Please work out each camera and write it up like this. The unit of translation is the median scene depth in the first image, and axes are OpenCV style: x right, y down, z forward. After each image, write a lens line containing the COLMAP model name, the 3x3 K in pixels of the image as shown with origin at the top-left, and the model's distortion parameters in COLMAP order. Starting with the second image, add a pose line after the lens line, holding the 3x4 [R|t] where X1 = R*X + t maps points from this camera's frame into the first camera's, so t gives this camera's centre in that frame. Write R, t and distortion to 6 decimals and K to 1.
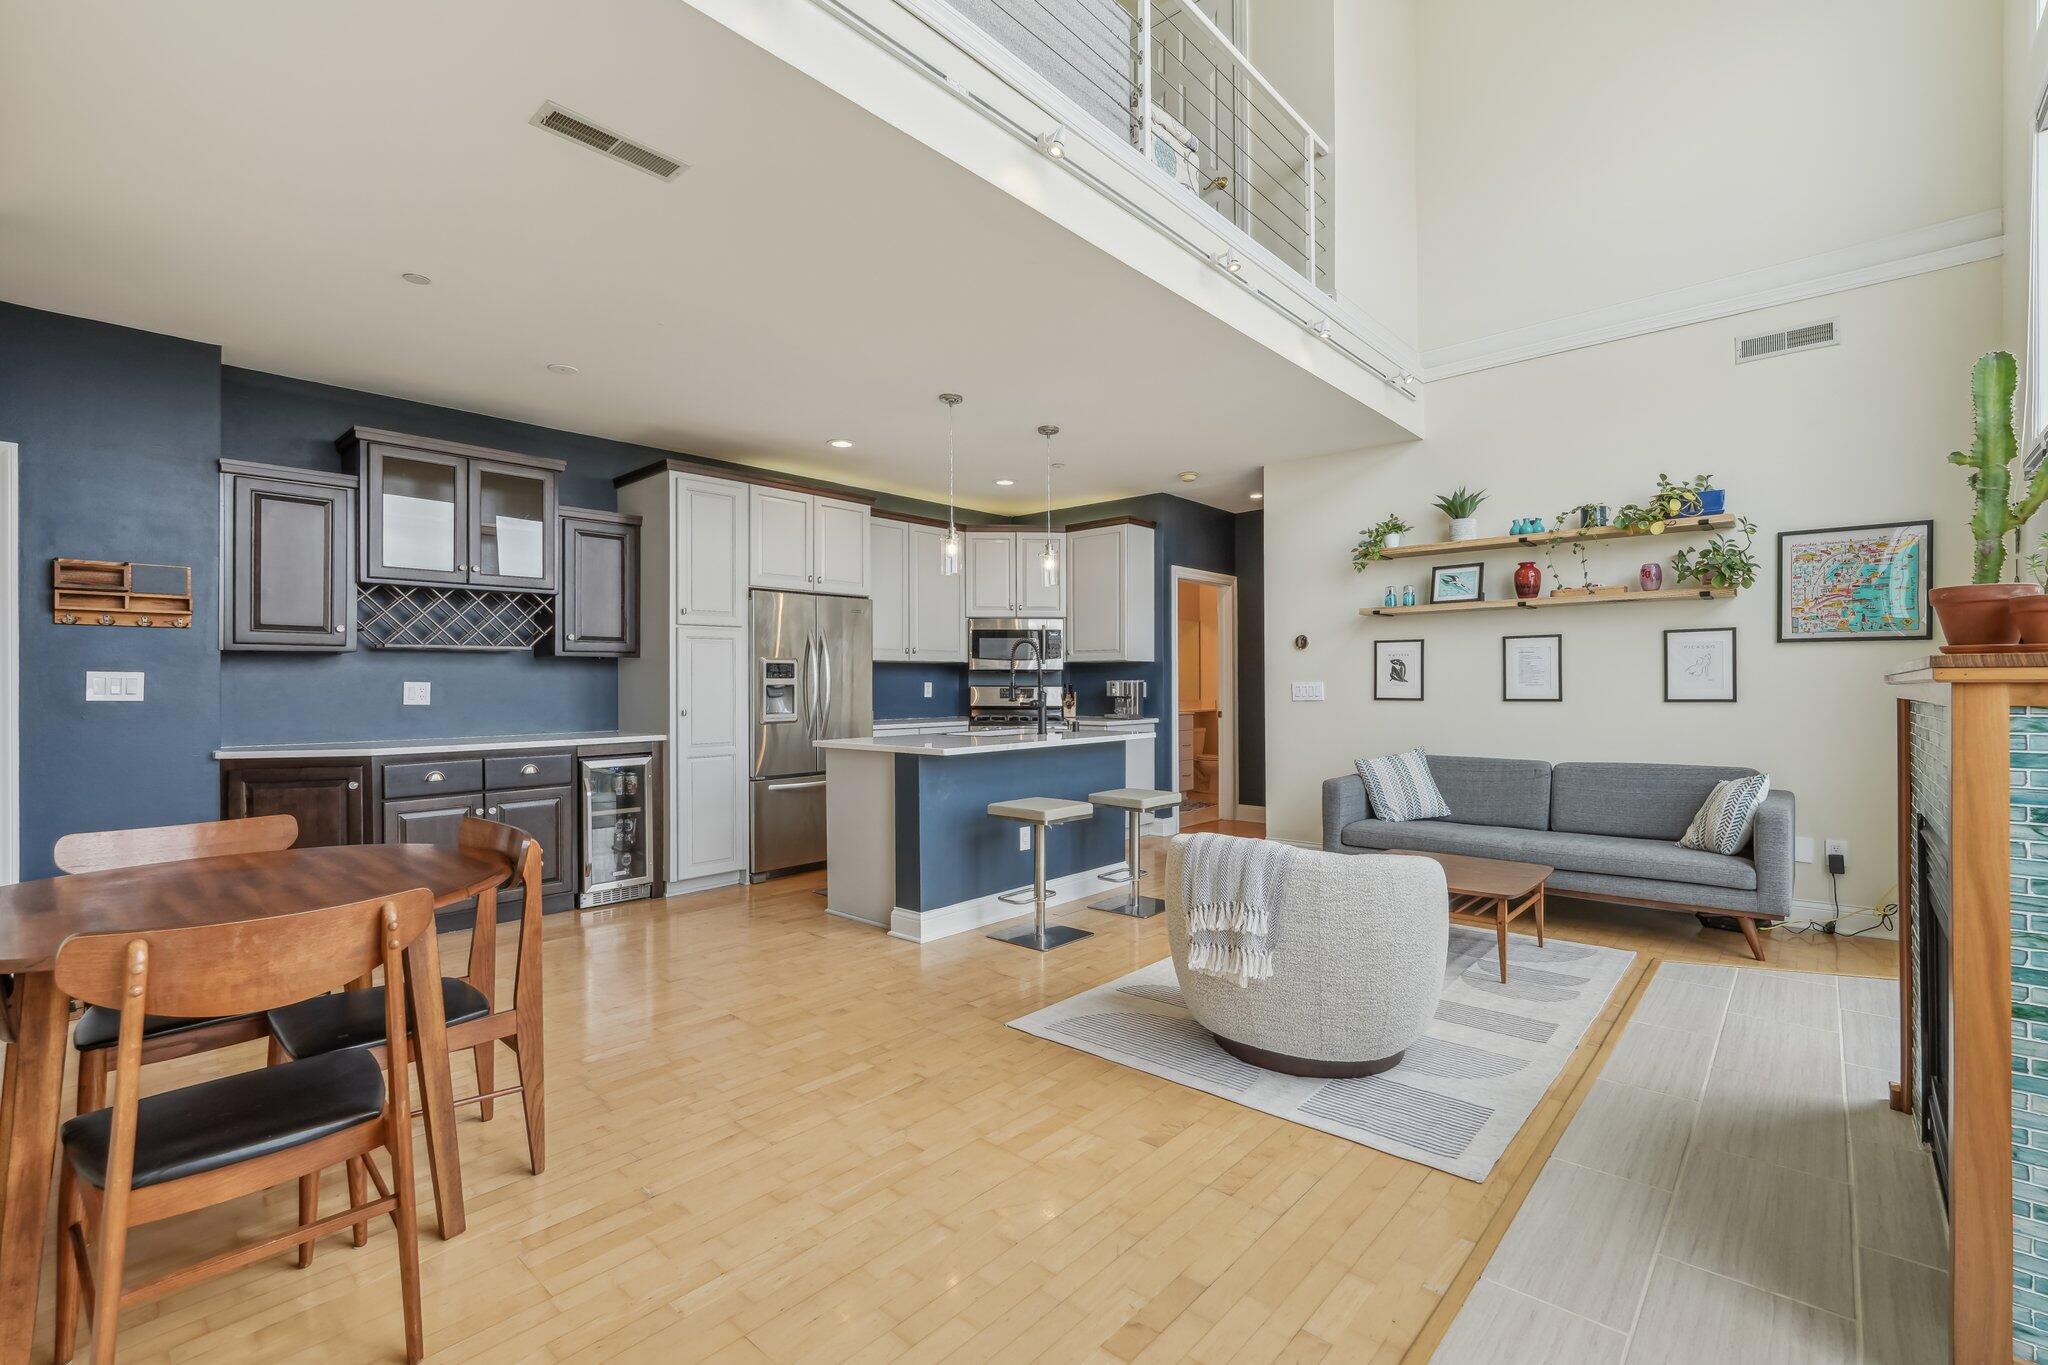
lens RADIAL K [[907.5, 0, 1022.3], [0, 907.5, 681.8], [0, 0, 1]] dist [-0.017990, 0.007456]
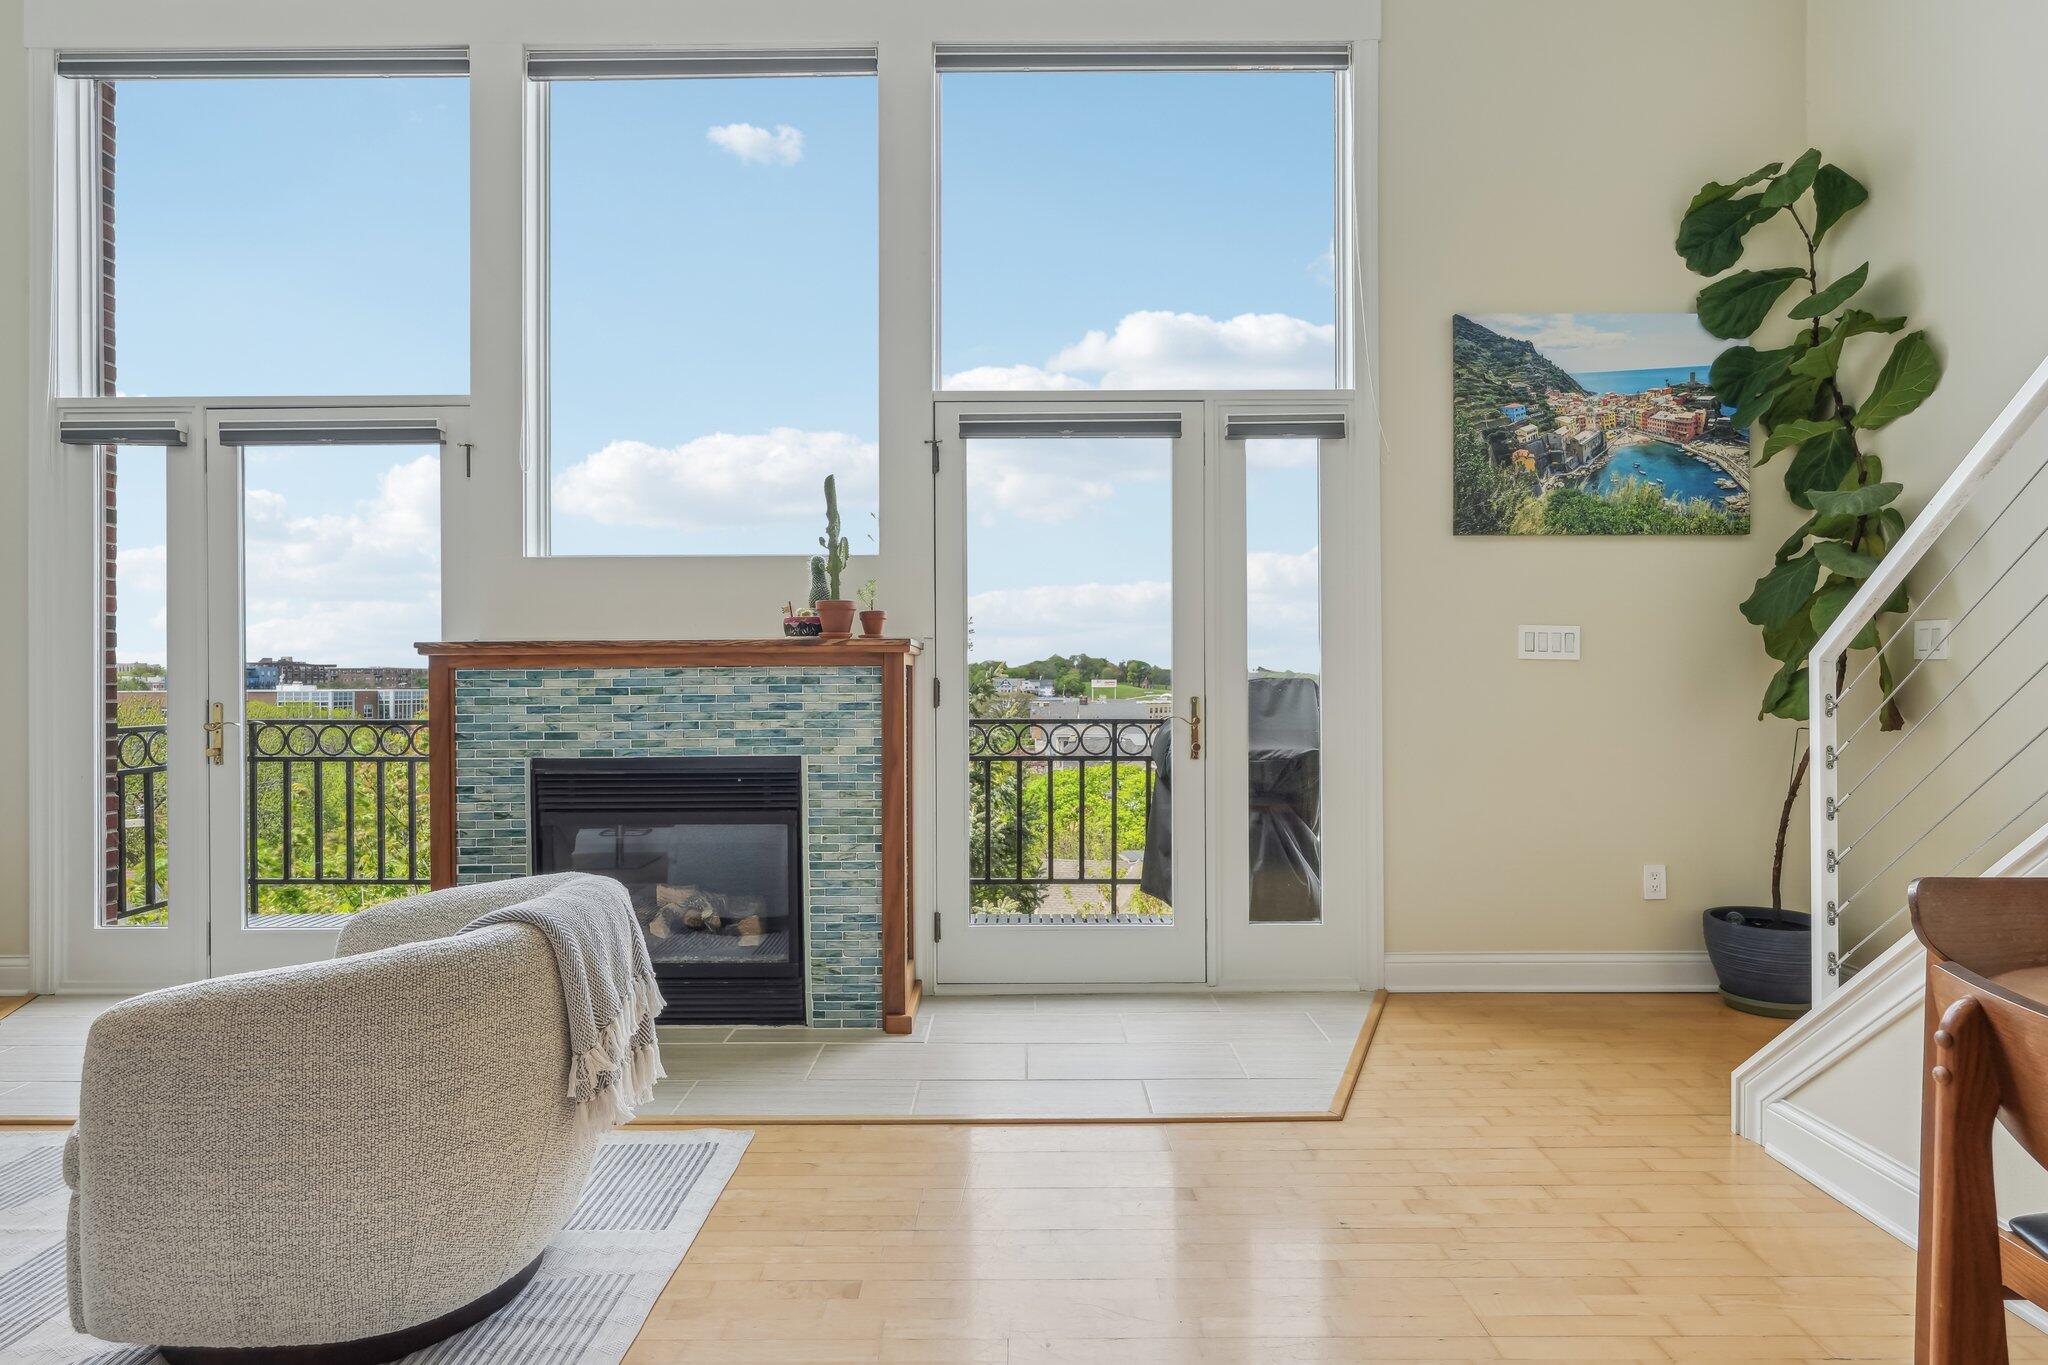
lens RADIAL K [[1129.9, 0, 1014.3], [0, 1129.9, 679.5], [0, 0, 1]] dist [-0.002322, 0.001712]
pose [[-0.664844, 0.008950, 0.746928, -0.279865], [0.004586, 0.999958, -0.007900, 0.023800], [-0.746968, -0.001827, -0.664858, 0.706497]]
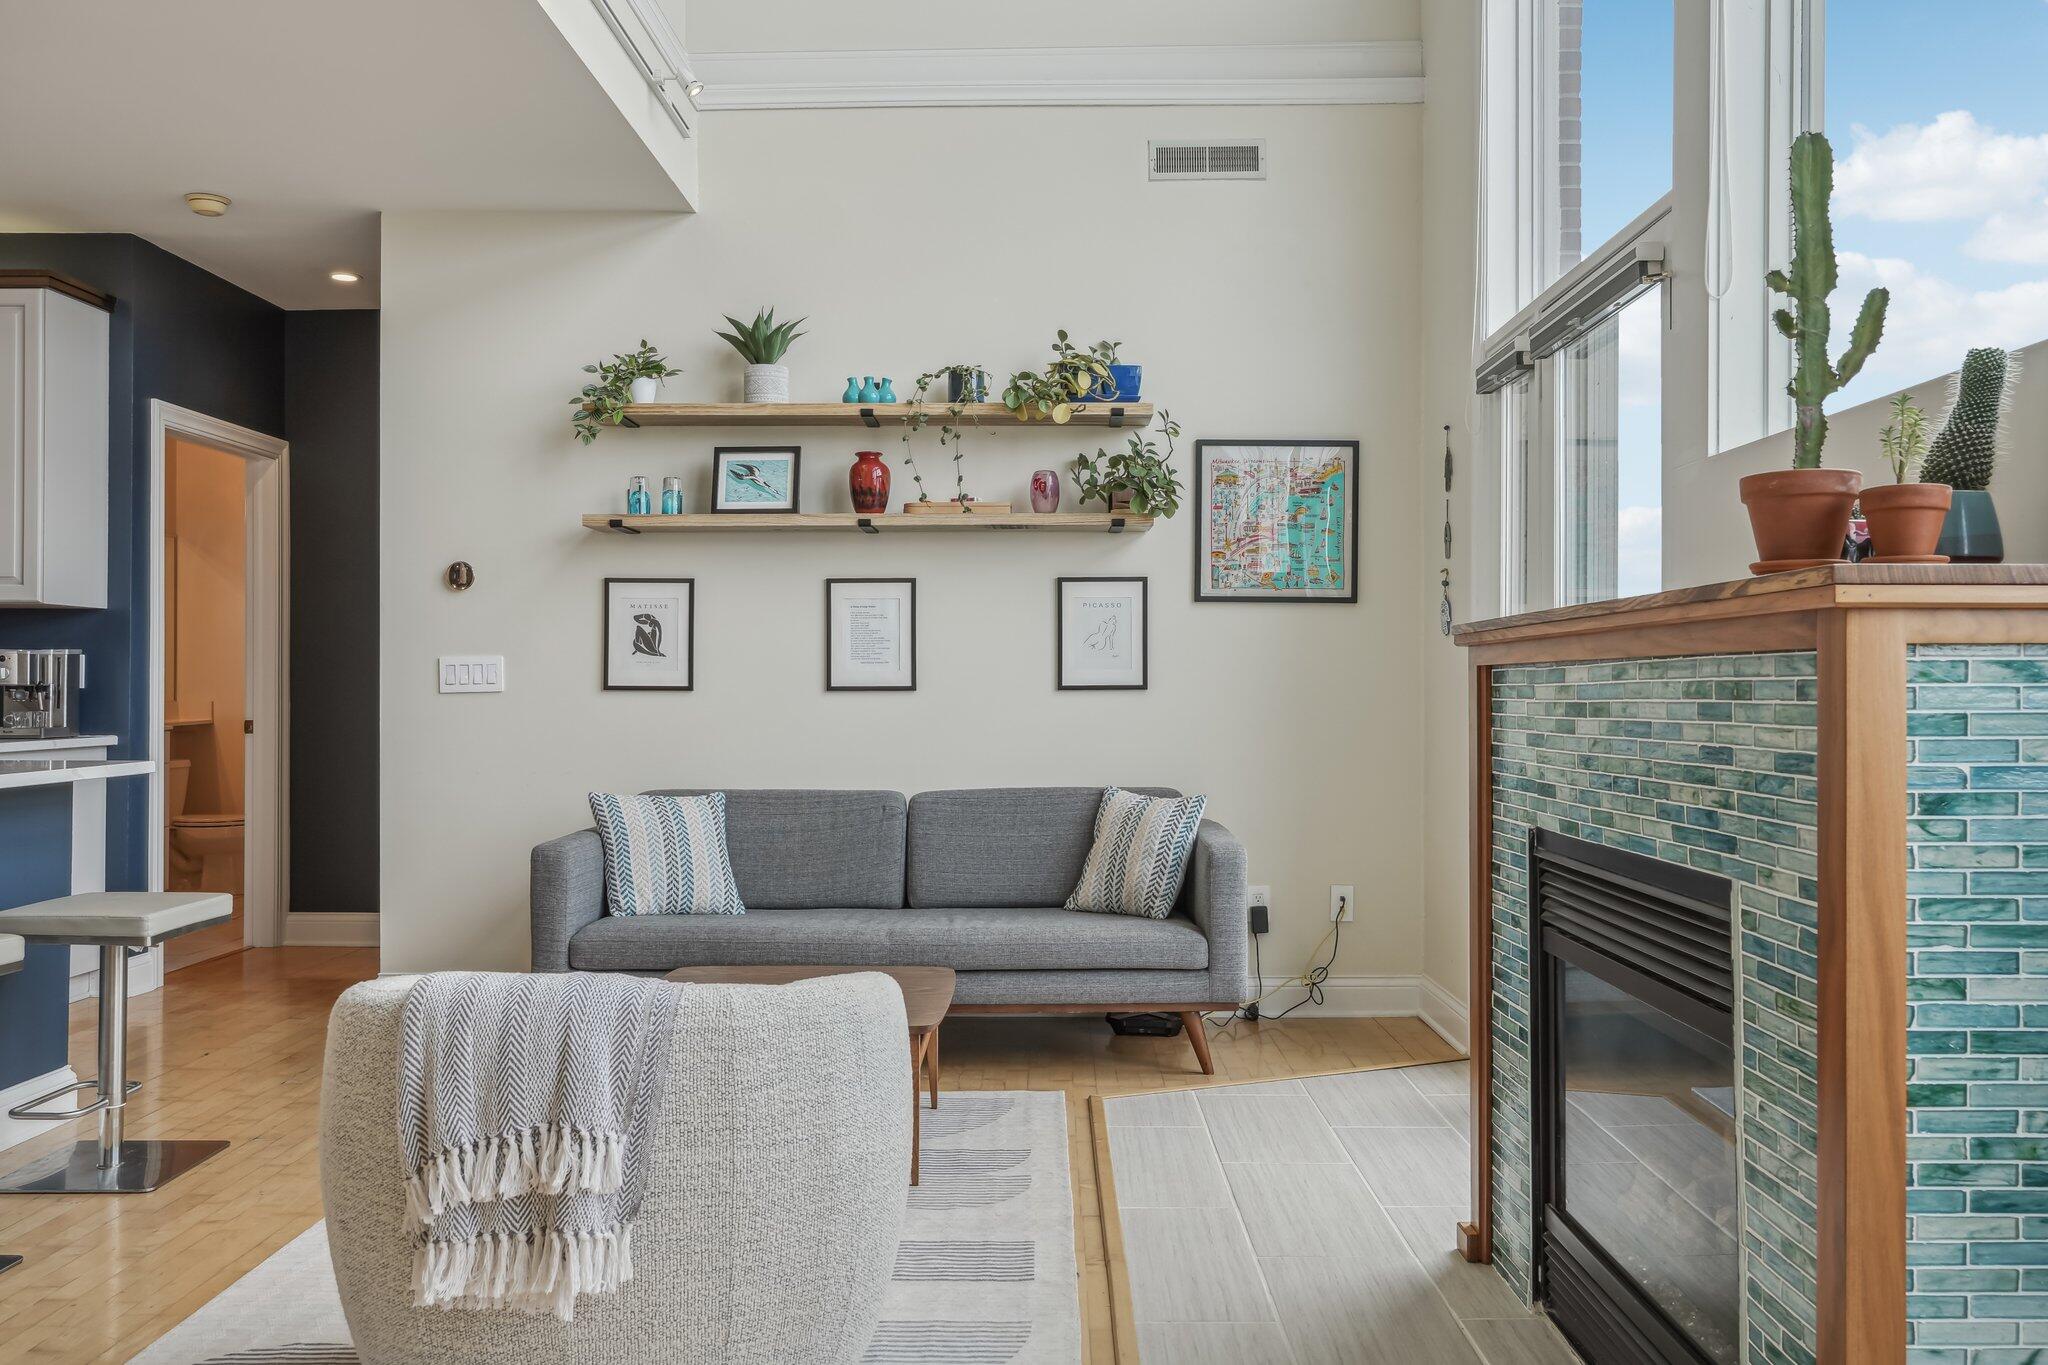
lens RADIAL K [[1615.8, 0, 1022.6], [0, 1615.8, 683.8], [0, 0, 1]] dist [0.001185, 0.003639]
pose [[0.754428, 0.004809, 0.656366, -0.053100], [-0.006256, 0.999980, -0.000136, 0.017392], [-0.656353, -0.004004, 0.754443, 0.147122]]
